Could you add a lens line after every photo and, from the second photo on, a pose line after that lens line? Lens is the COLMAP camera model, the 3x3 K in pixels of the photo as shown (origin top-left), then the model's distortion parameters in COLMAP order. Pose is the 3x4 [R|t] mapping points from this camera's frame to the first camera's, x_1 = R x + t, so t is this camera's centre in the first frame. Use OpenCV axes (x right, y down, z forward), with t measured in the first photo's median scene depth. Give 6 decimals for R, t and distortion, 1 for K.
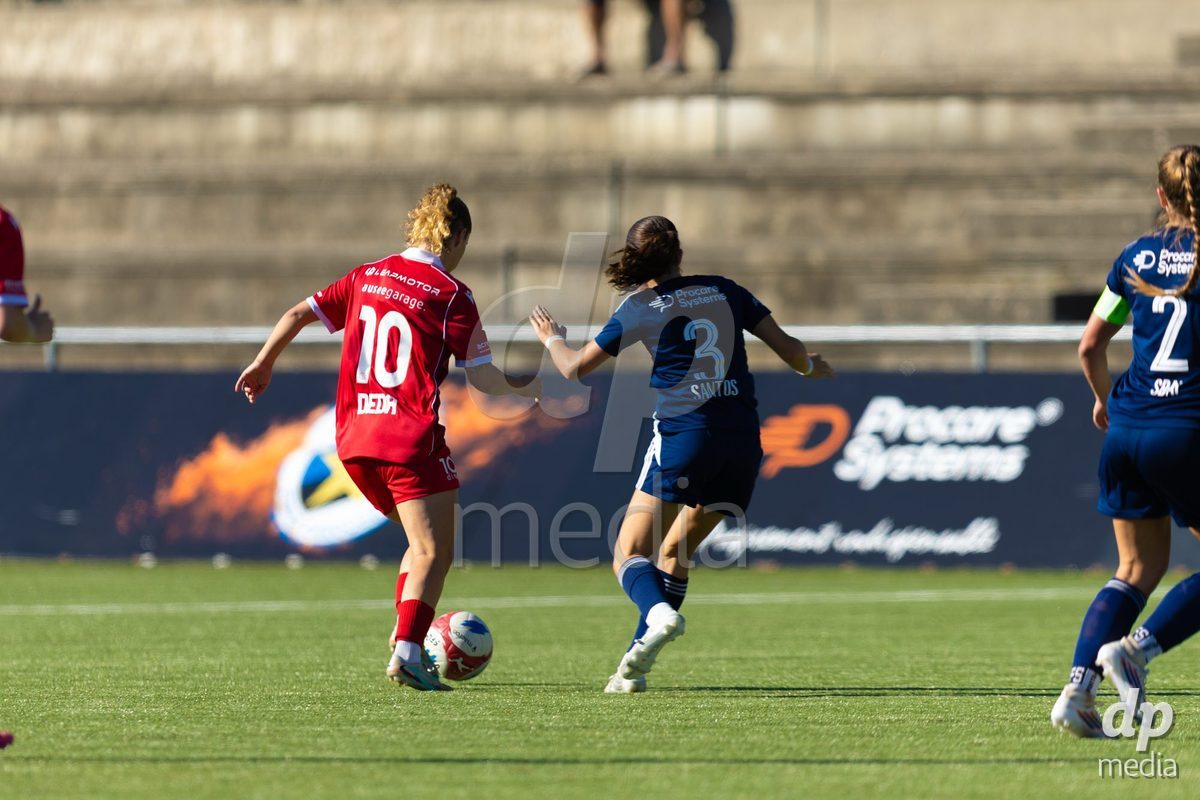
lens RADIAL K [[522.1, 0, 600.0], [0, 522.1, 400.0], [0, 0, 1]] dist [-0.000066, 0.000032]
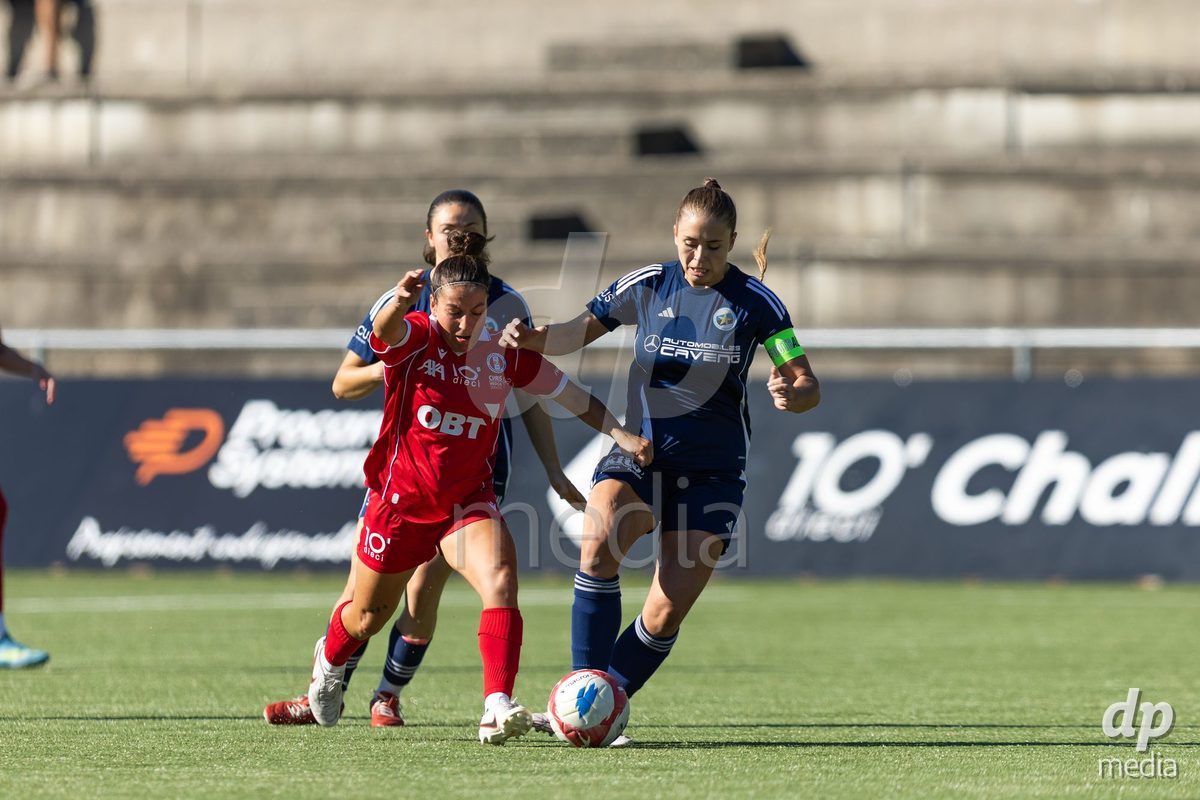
lens RADIAL K [[518.2, 0, 600.0], [0, 518.2, 400.0], [0, 0, 1]] dist [0.000231, -0.000546]
pose [[0.999997, -0.001392, 0.001892, 1.200089], [0.001397, 0.999996, -0.002323, -0.007102], [-0.001888, 0.002325, 0.999996, 0.005098]]
